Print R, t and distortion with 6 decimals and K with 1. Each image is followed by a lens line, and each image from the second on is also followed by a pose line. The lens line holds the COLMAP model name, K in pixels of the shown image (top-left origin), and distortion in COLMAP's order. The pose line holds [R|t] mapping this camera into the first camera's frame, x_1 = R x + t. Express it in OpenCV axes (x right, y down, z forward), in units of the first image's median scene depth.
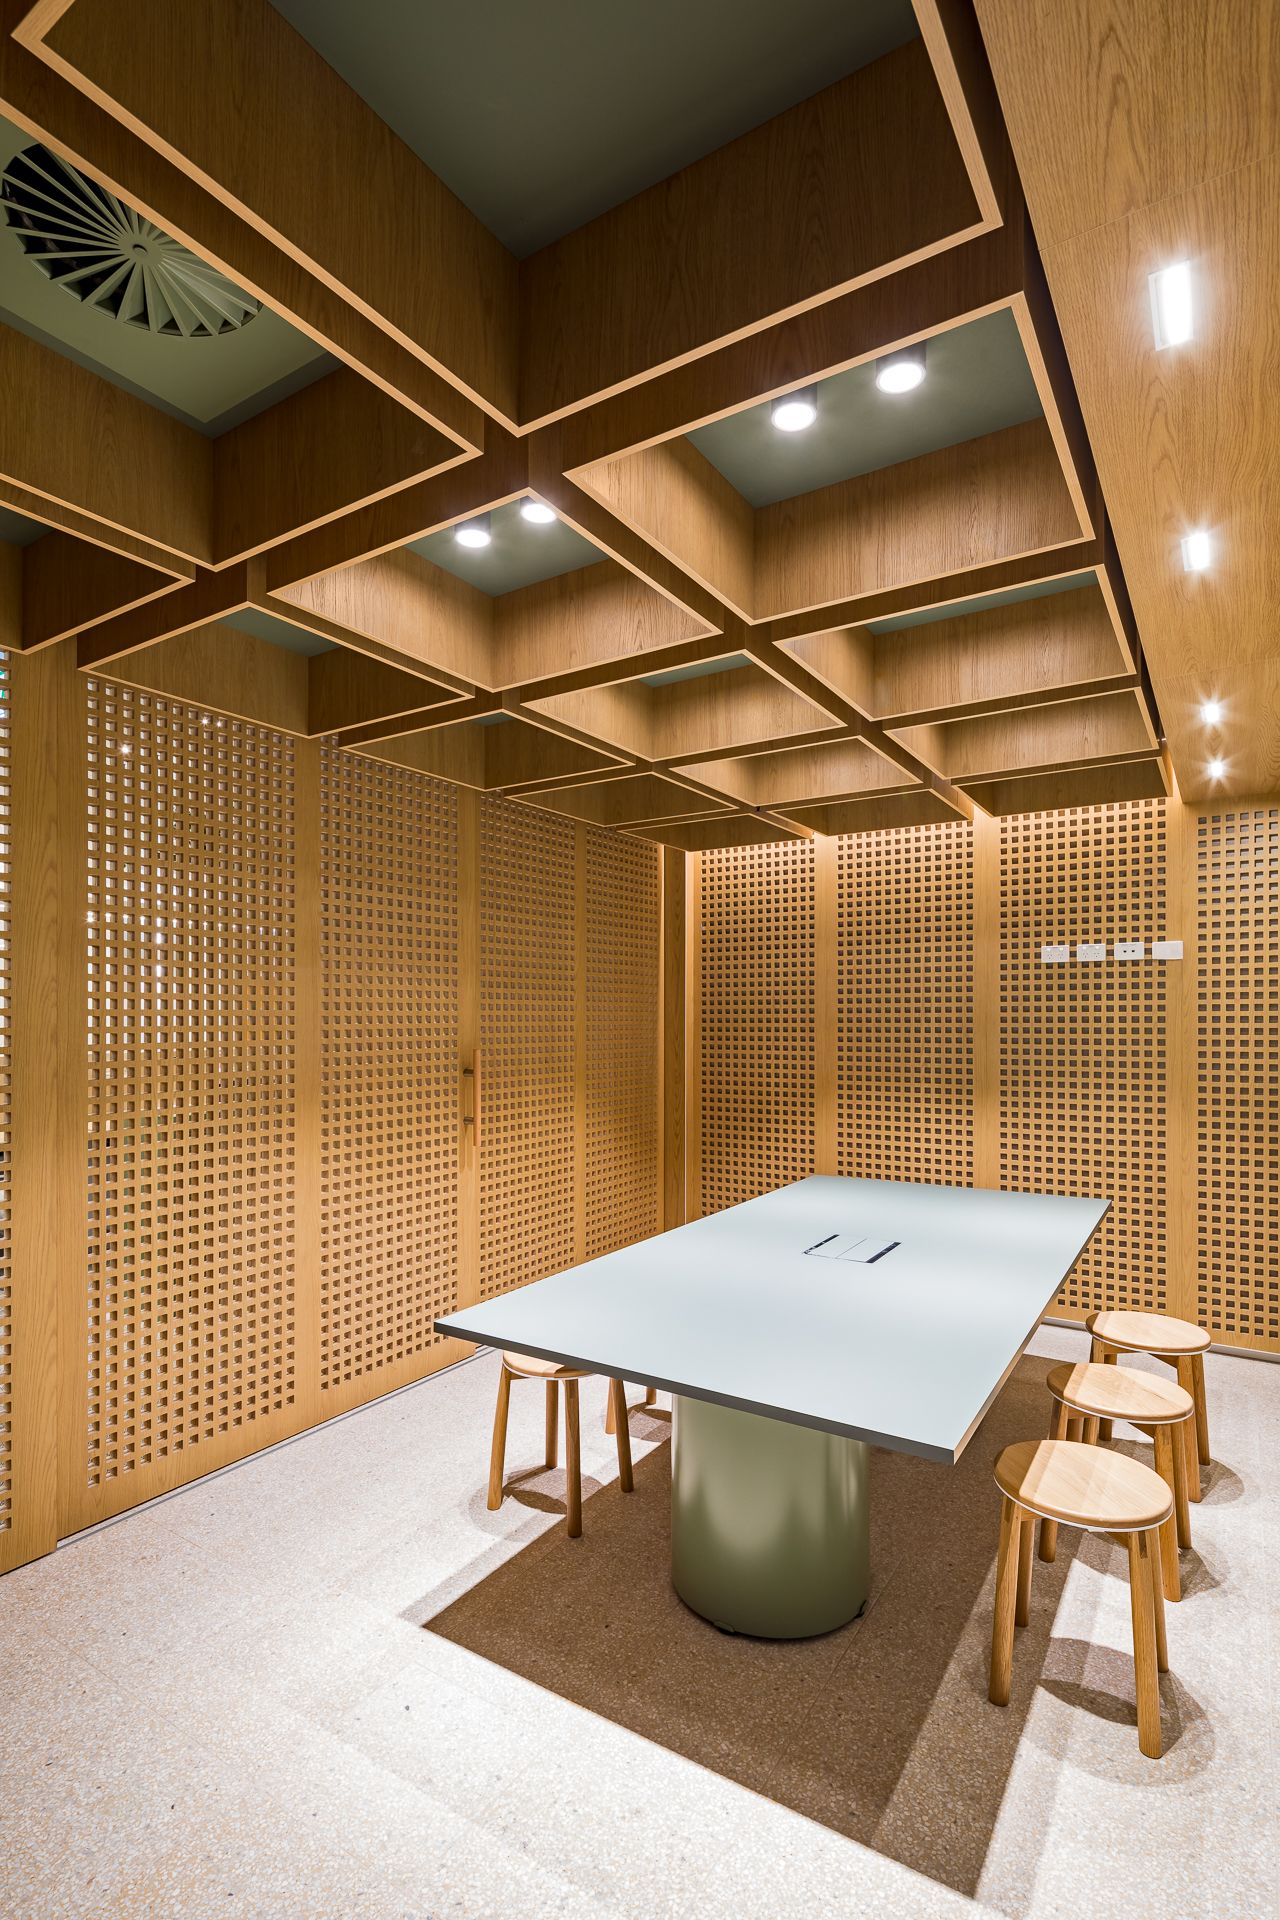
lens RADIAL K [[925.8, 0, 665.5], [0, 925.8, 1026.9], [0, 0, 1]] dist [0.011265, -0.006151]
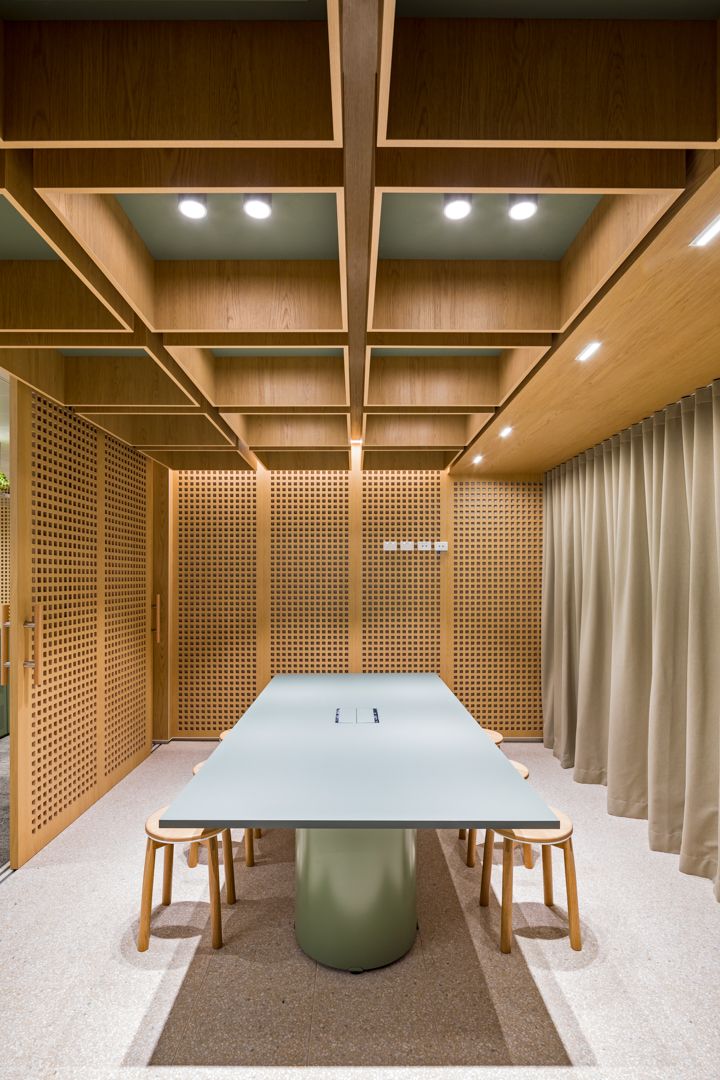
lens RADIAL K [[520.8, 0, 360.0], [0, 520.8, 585.3], [0, 0, 1]] dist [0.011265, -0.006151]
pose [[0.845893, -0.004043, 0.533337, -0.206807], [0.003020, 0.999992, 0.002789, -0.001345], [-0.533344, -0.000749, 0.845898, 0.132231]]
